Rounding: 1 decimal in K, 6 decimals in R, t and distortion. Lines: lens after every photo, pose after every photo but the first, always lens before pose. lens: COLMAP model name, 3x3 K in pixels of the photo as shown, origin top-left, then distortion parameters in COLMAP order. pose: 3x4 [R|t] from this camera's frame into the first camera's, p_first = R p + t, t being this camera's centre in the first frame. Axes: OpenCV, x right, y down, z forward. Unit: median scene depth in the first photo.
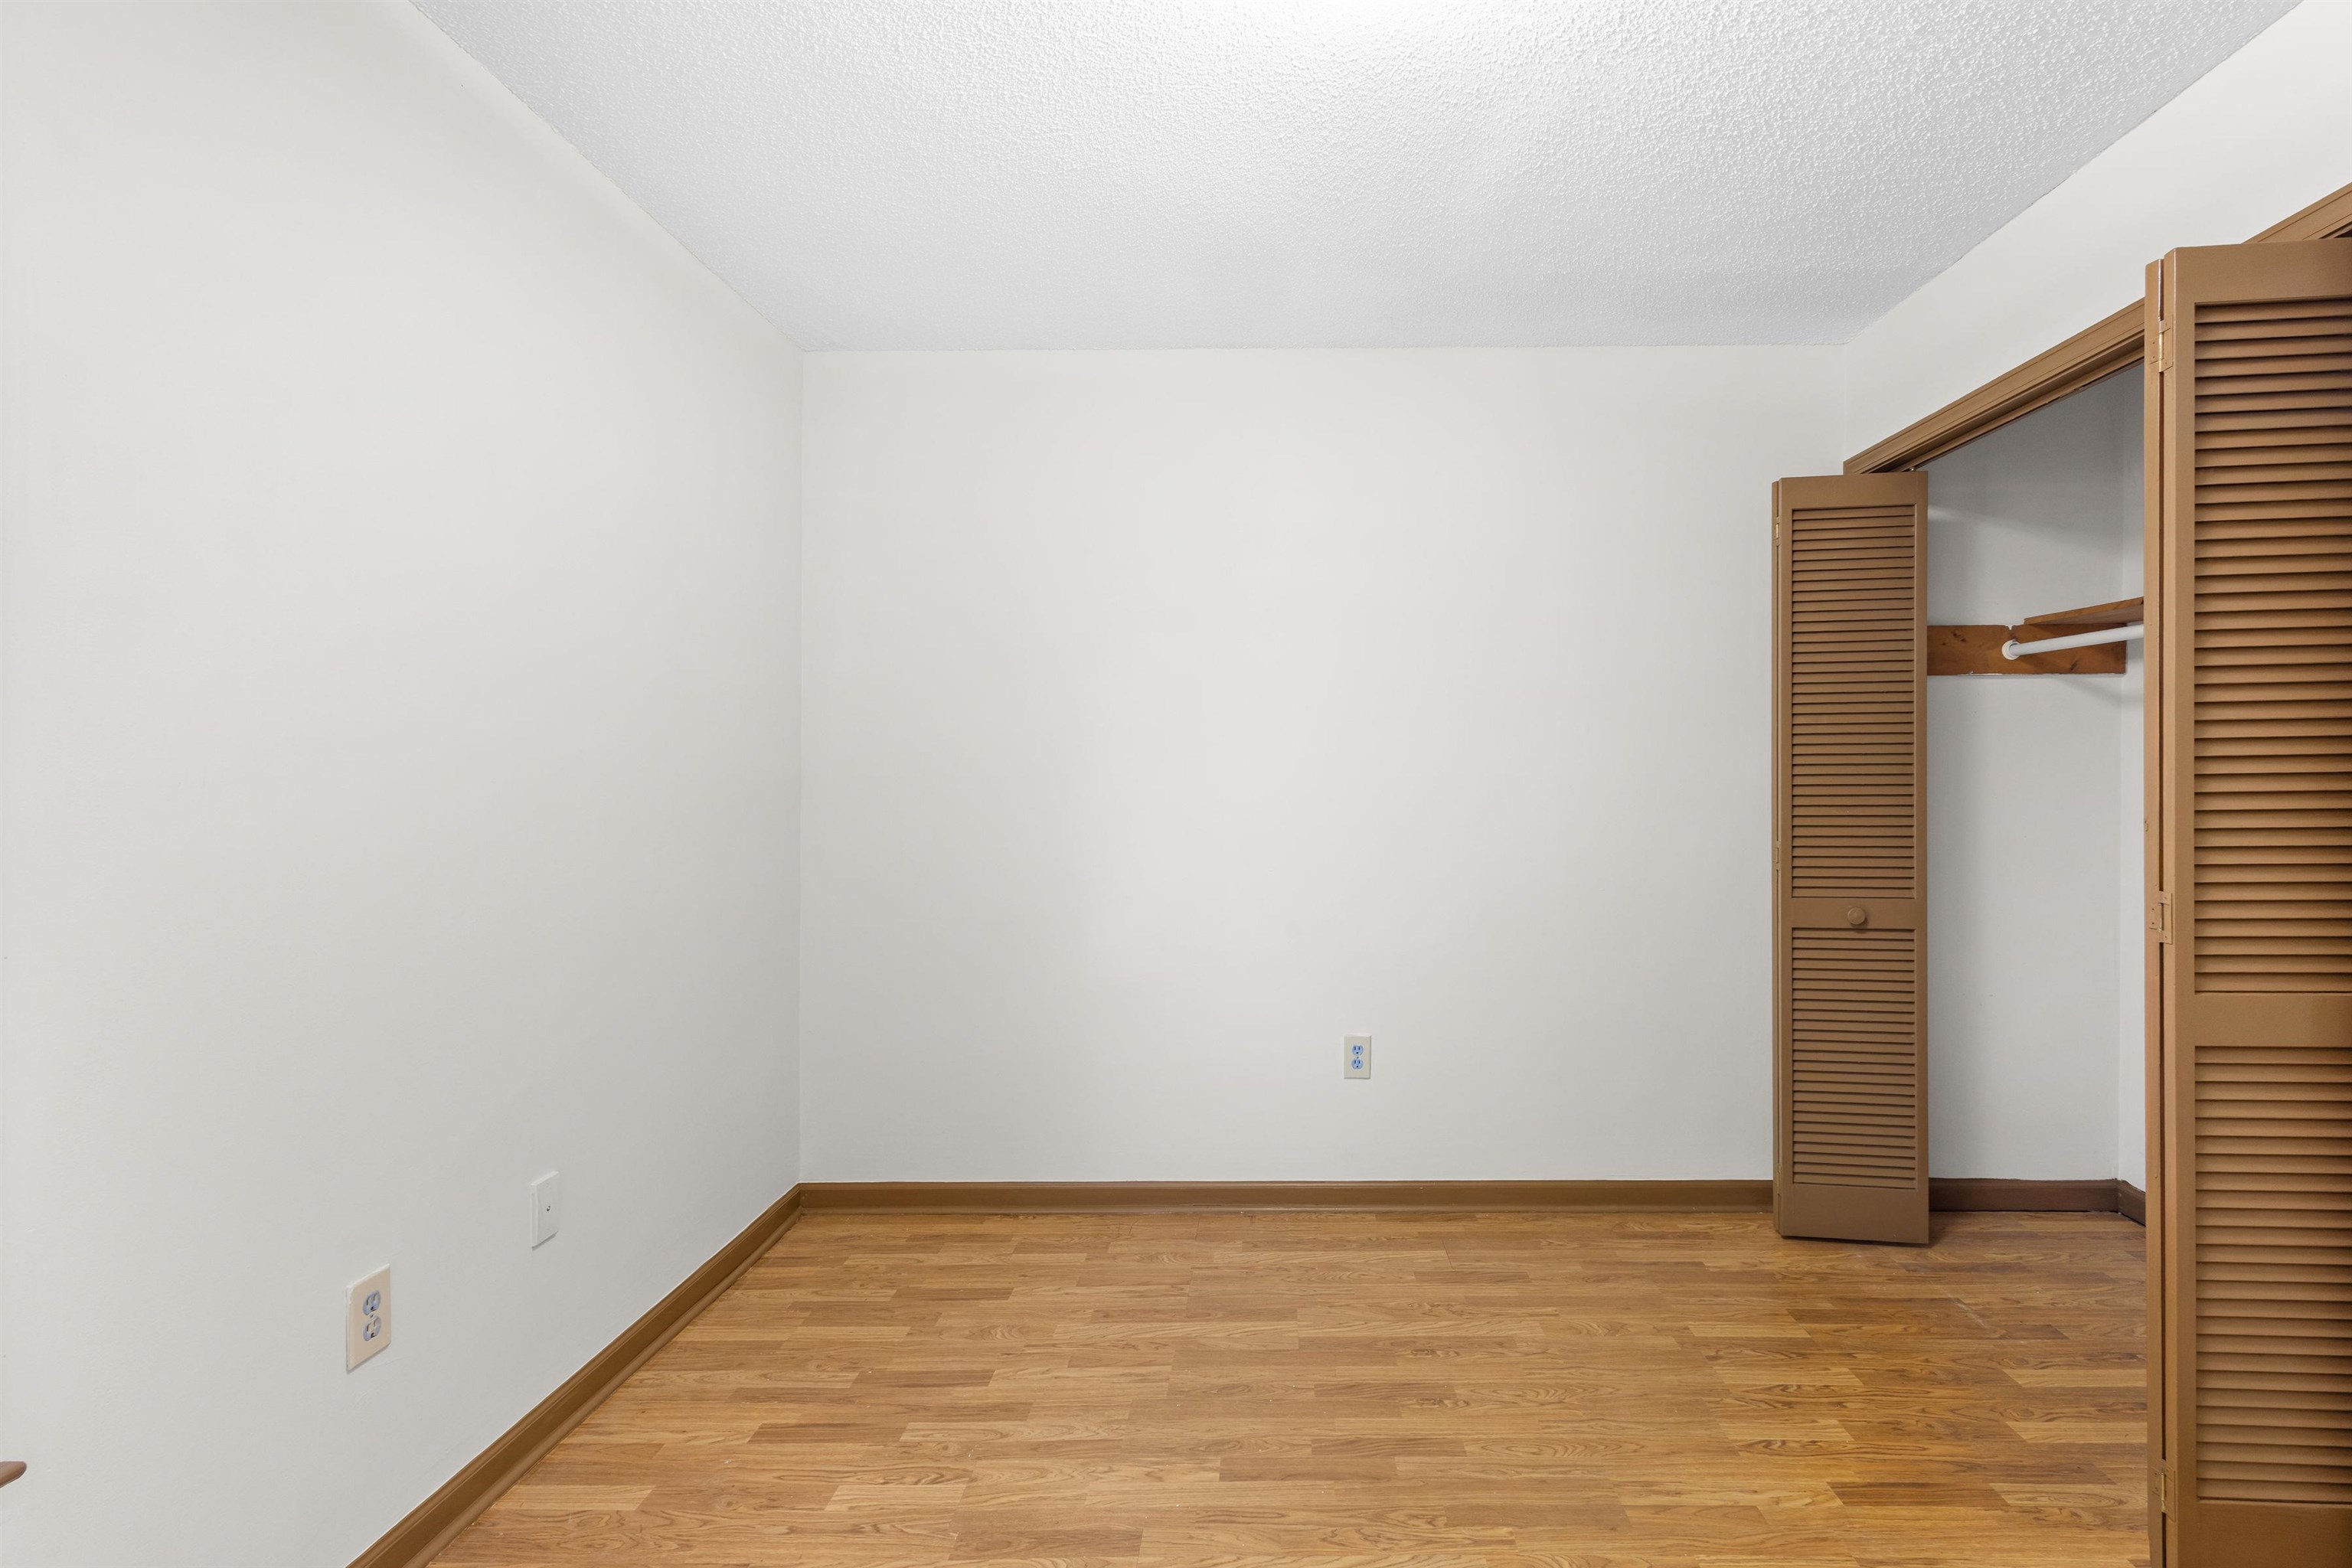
lens RADIAL K [[1157.7, 0, 1212.1], [0, 1157.7, 778.9], [0, 0, 1]] dist [0.003411, -0.000076]
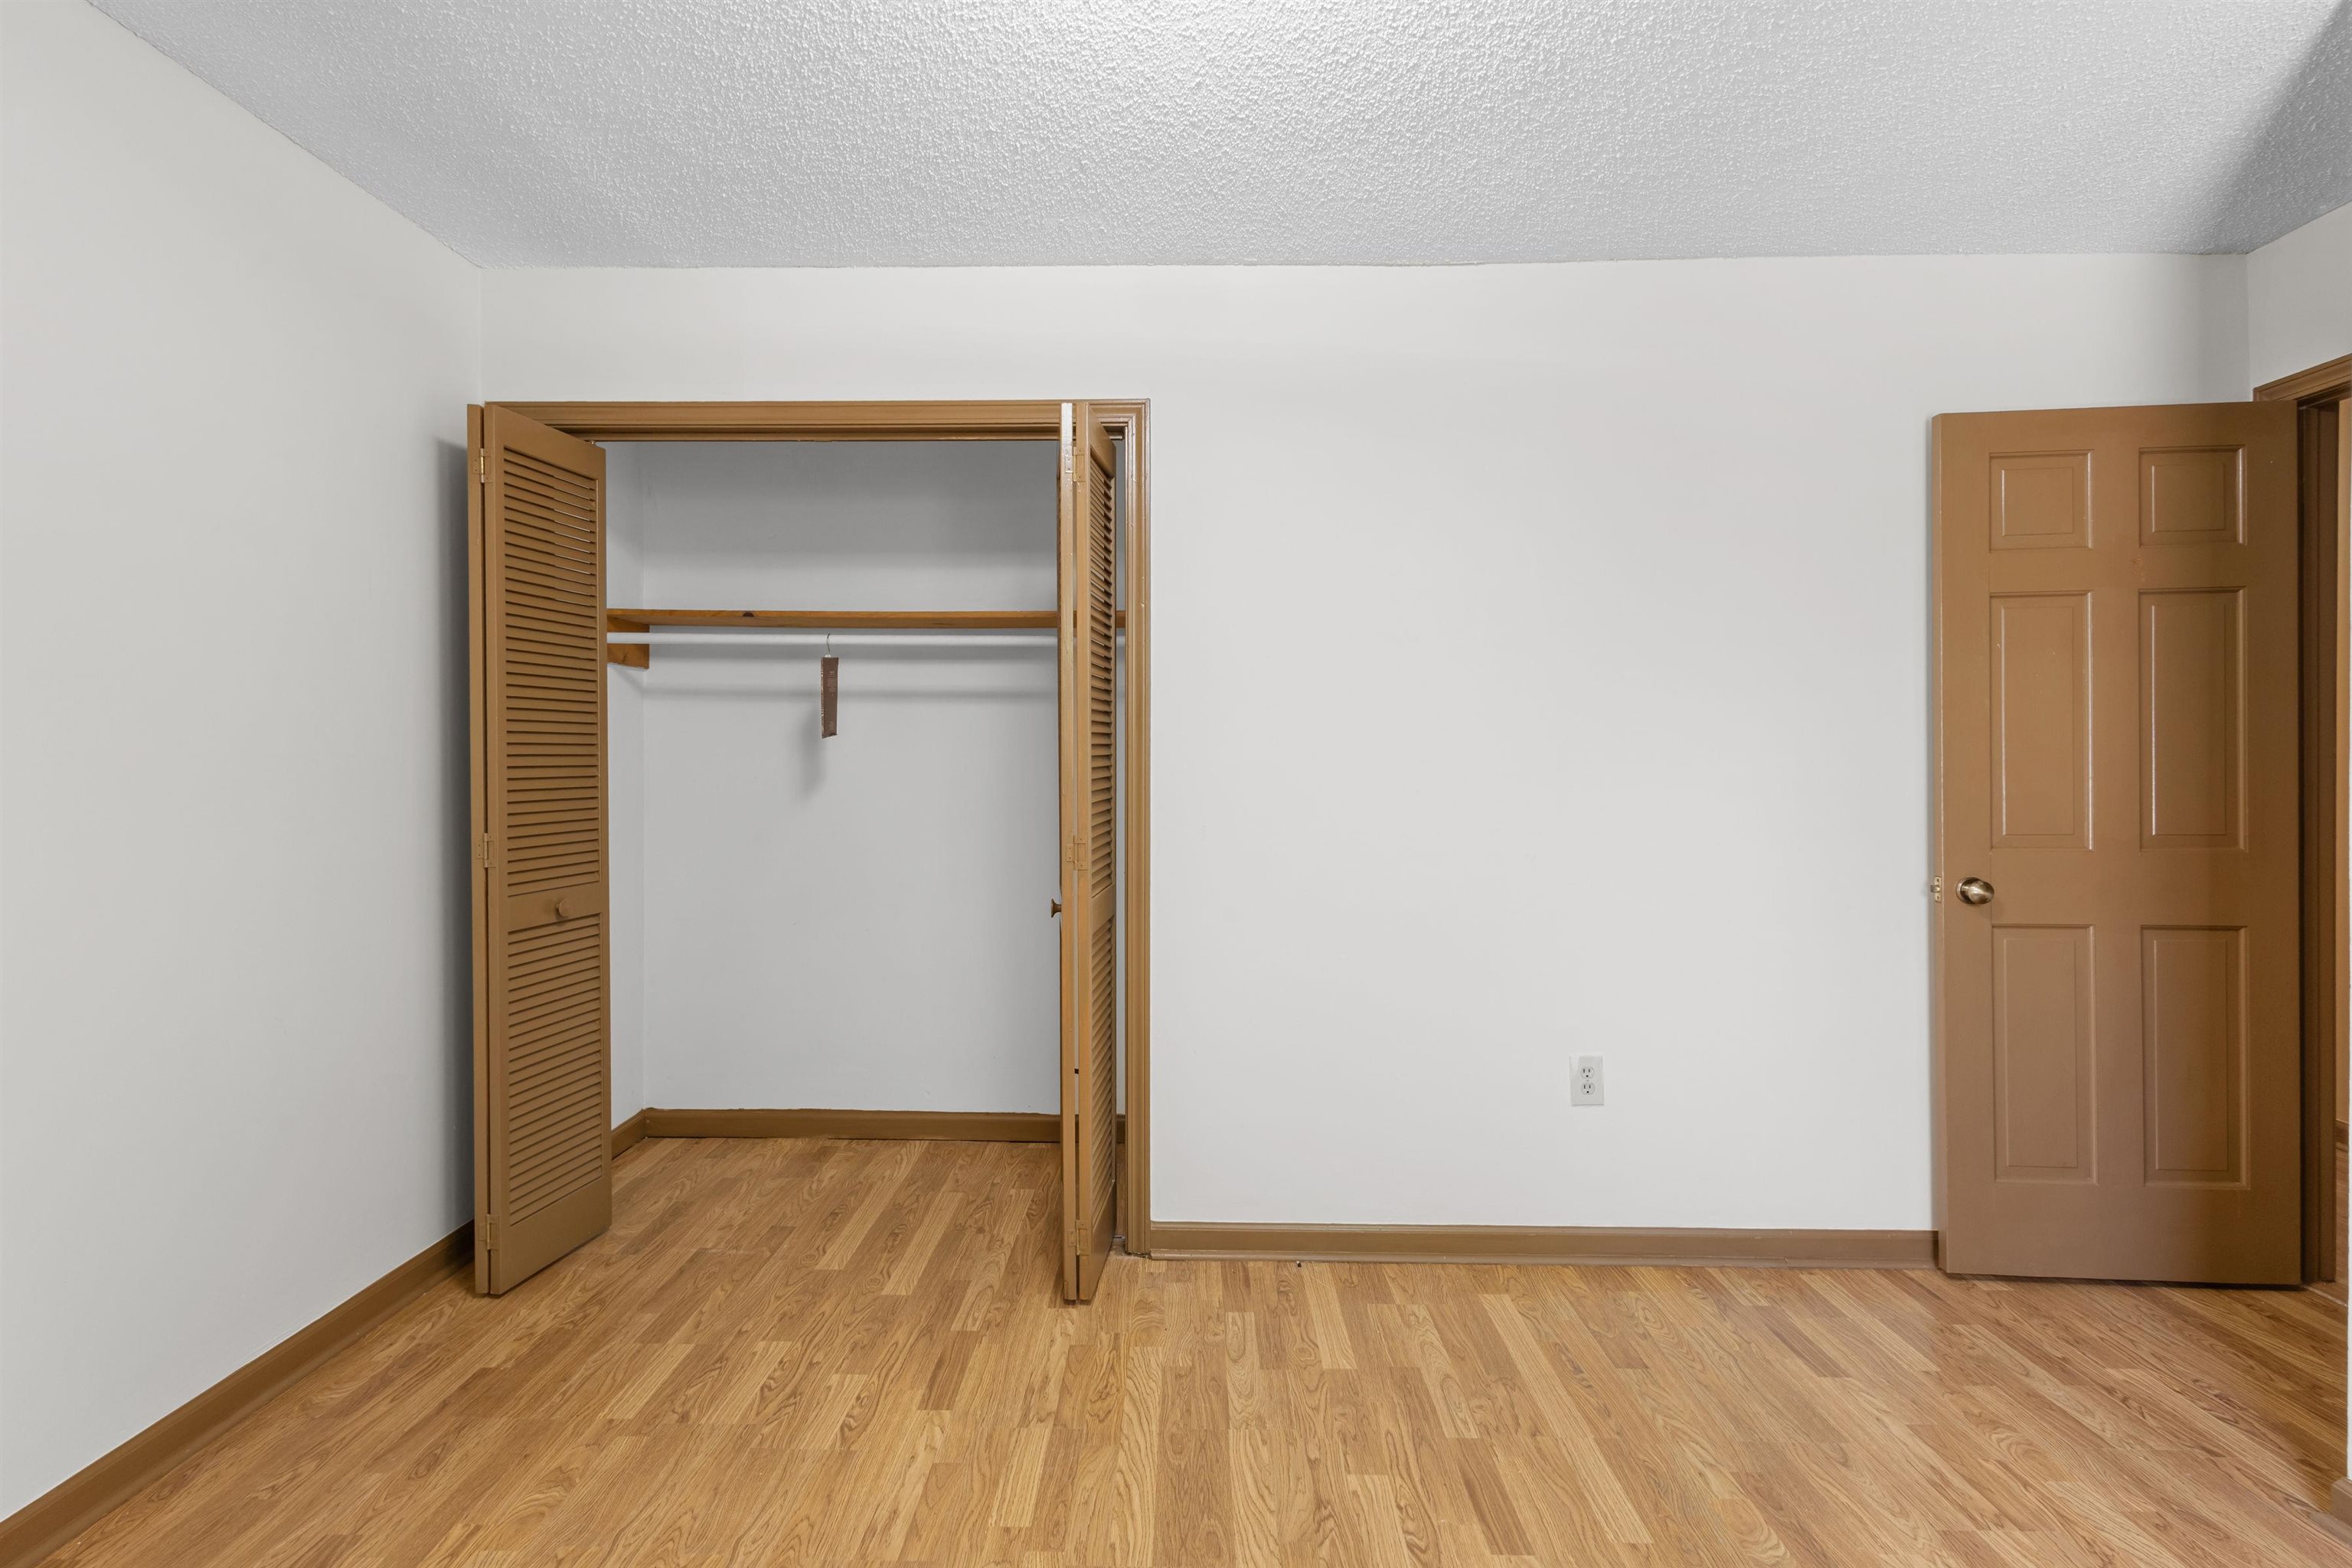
lens RADIAL K [[1118.4, 0, 1177.2], [0, 1118.4, 759.7], [0, 0, 1]] dist [0.007001, -0.001725]
pose [[-0.001942, 0.001636, 0.999997, -0.382106], [0.001203, 0.999998, -0.001634, 0.002818], [-0.999997, 0.001200, -0.001944, 0.568351]]
